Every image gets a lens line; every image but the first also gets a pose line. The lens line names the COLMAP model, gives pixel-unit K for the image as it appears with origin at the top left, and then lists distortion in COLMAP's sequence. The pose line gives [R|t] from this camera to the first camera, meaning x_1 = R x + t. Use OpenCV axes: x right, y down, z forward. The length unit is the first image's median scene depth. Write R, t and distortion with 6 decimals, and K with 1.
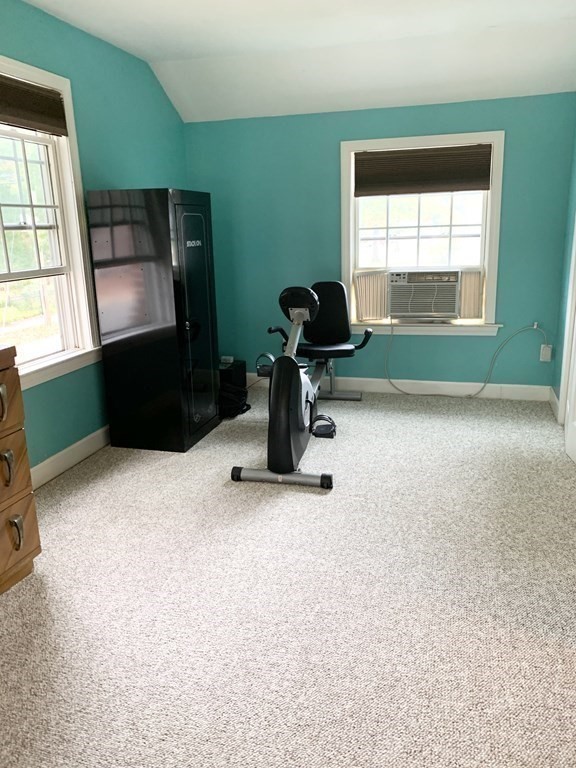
lens RADIAL K [[592.6, 0, 291.7], [0, 592.6, 378.9], [0, 0, 1]] dist [0.059068, -0.089628]
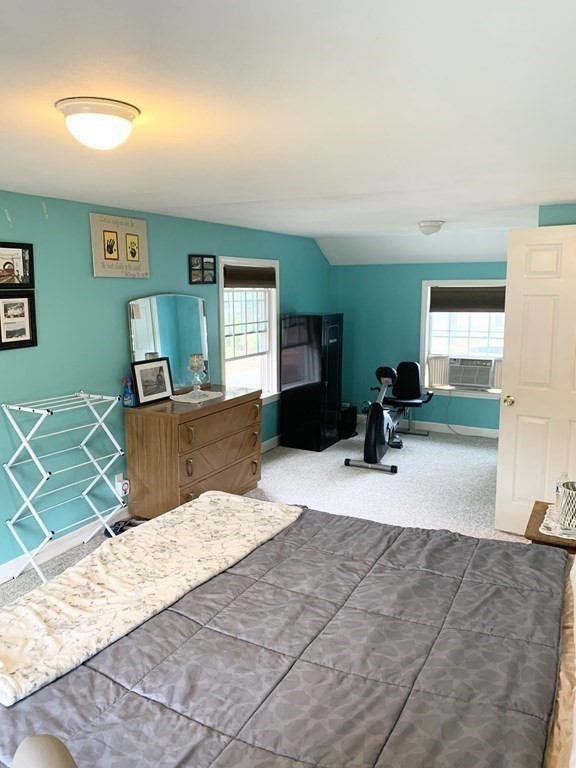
lens RADIAL K [[592.6, 0, 292.5], [0, 592.6, 379.6], [0, 0, 1]] dist [0.059068, -0.089628]
pose [[0.978867, 0.057257, -0.196320, 0.073637], [-0.075028, 0.993611, -0.084309, 0.053704], [0.190239, 0.097256, 0.976909, -0.728596]]
